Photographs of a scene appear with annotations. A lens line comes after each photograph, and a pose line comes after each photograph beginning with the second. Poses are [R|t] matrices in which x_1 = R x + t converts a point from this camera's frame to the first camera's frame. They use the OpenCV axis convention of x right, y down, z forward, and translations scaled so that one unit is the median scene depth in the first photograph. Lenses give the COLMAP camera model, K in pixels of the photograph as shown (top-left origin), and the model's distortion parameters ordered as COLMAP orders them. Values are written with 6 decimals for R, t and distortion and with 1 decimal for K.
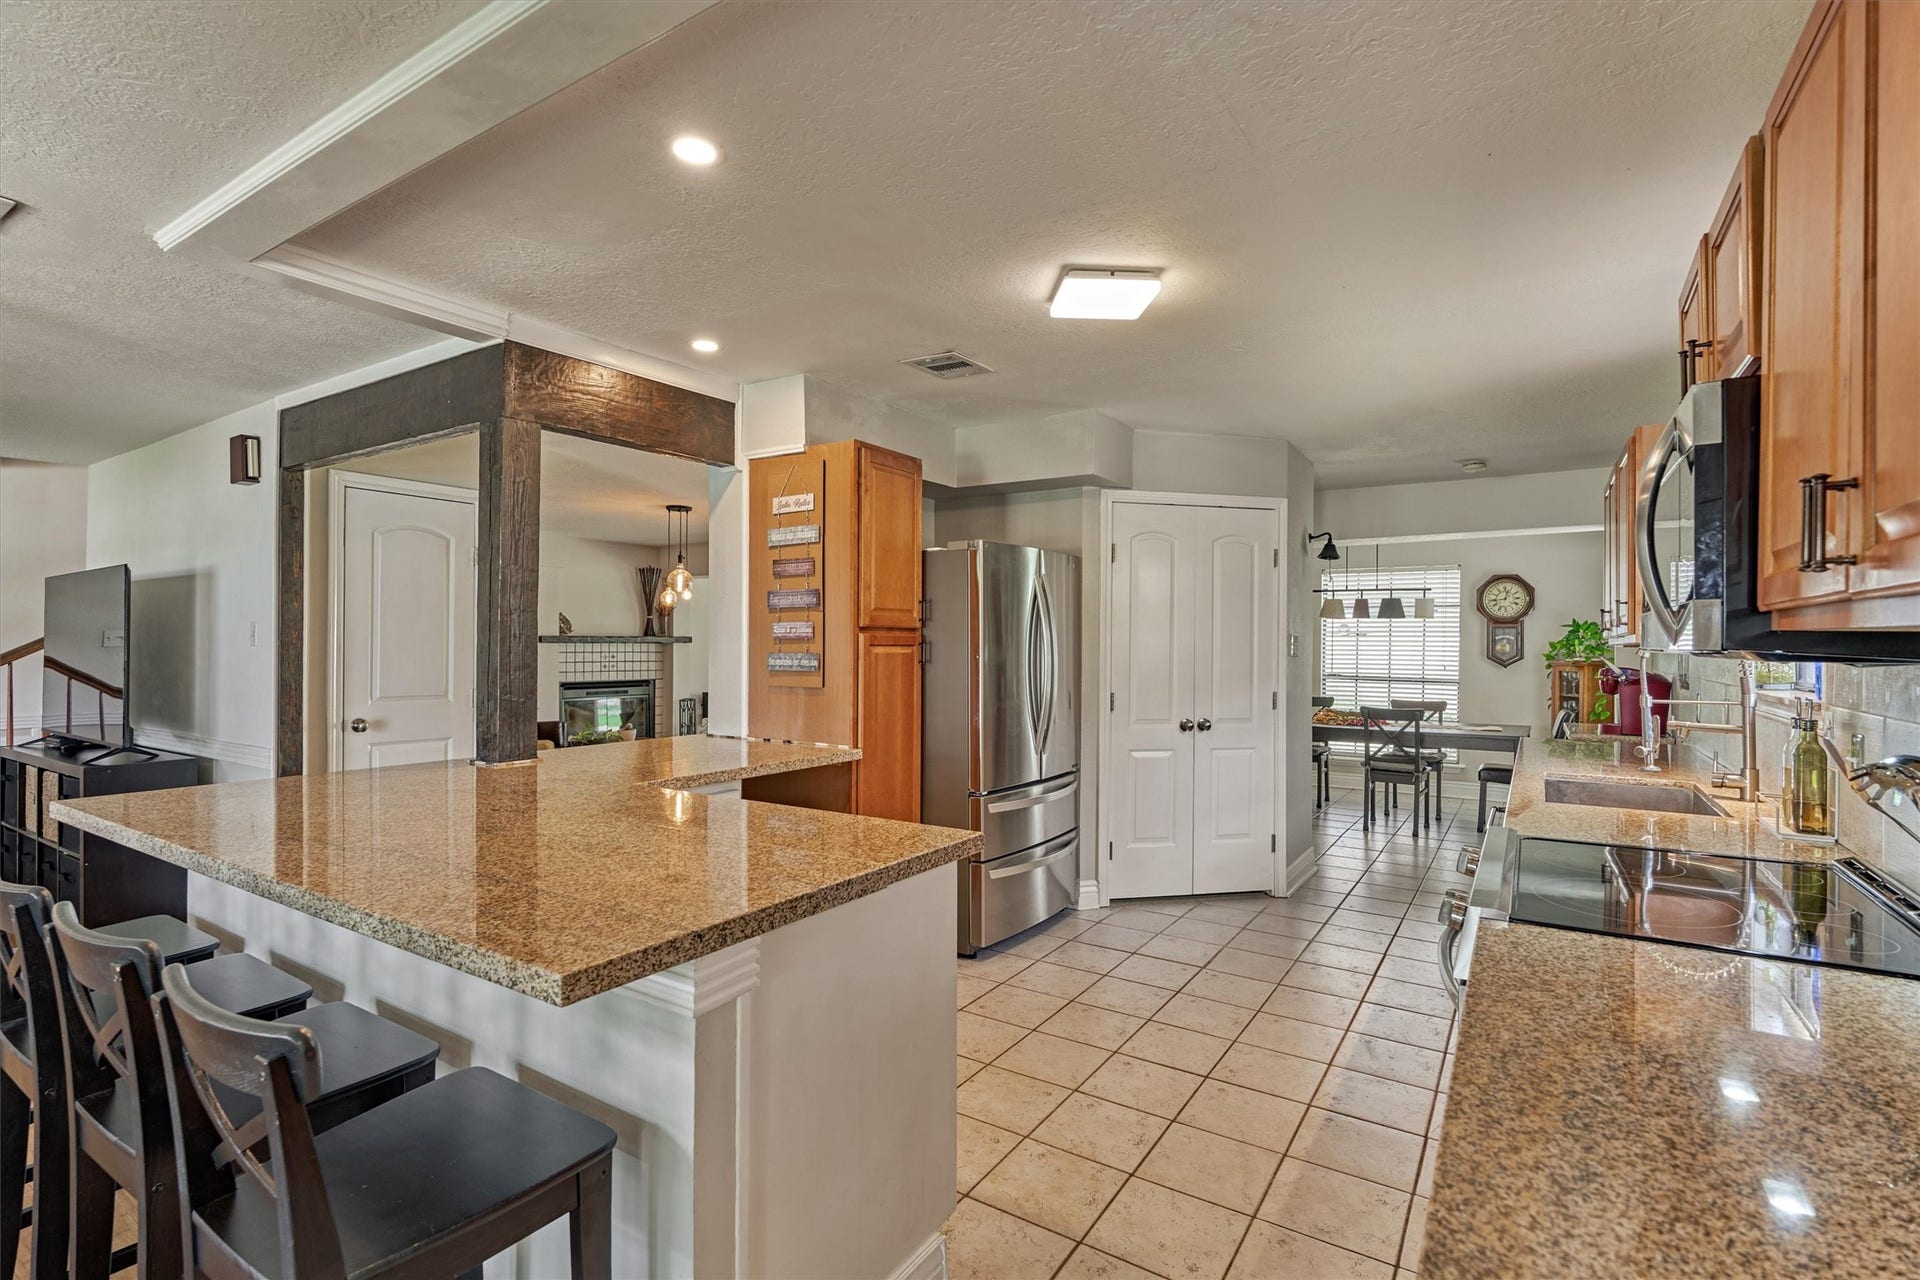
lens RADIAL K [[898.2, 0, 959.3], [0, 898.2, 655.1], [0, 0, 1]] dist [-0.004730, 0.000393]
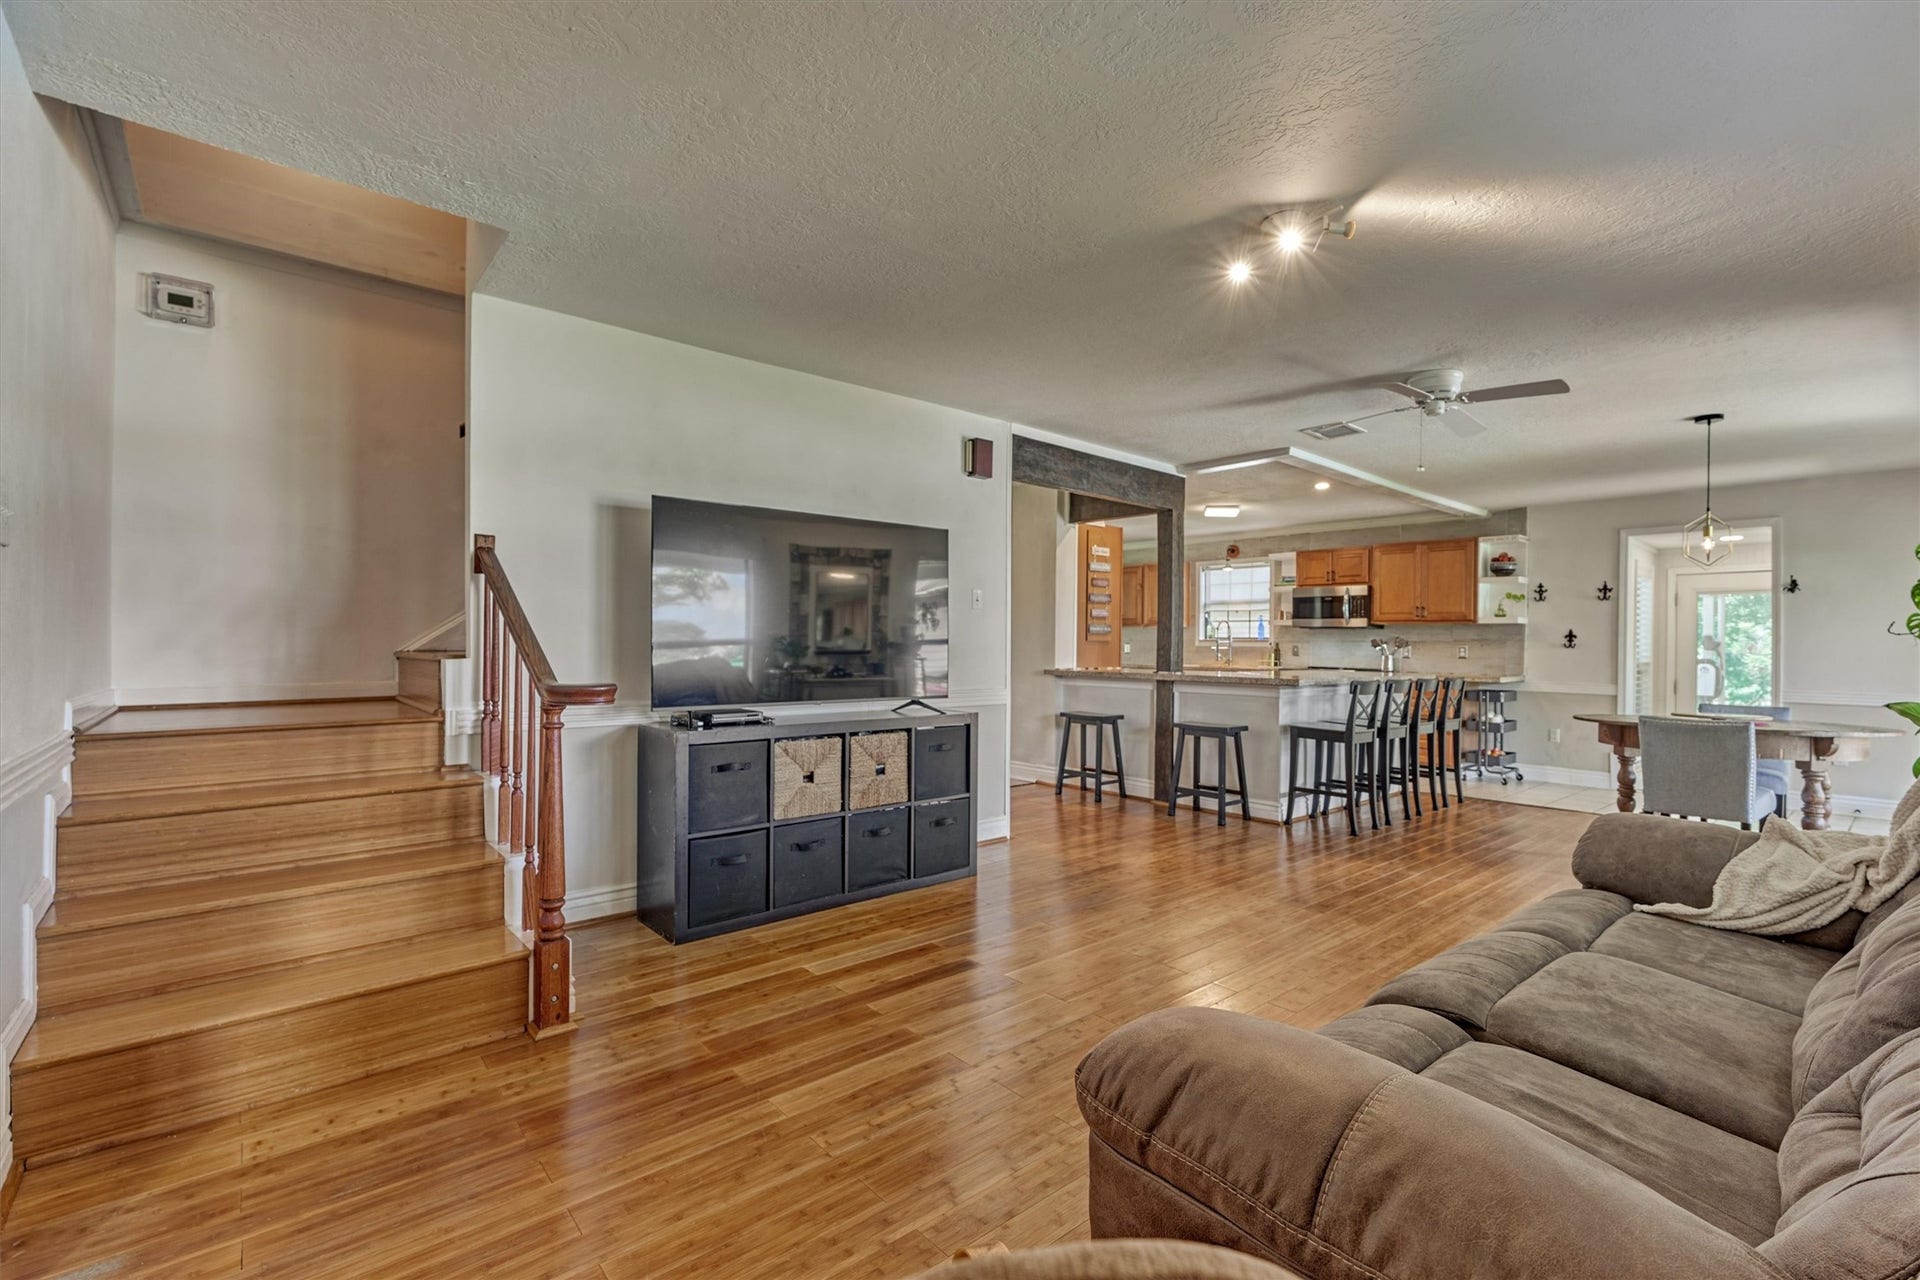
lens RADIAL K [[839.8, 0, 965.2], [0, 839.8, 640.5], [0, 0, 1]] dist [-0.002278, -0.000226]
pose [[0.271959, 0.002294, 0.962306, -2.015444], [0.002178, 0.999993, -0.002999, 0.037513], [-0.962306, 0.002911, 0.271952, 0.745384]]
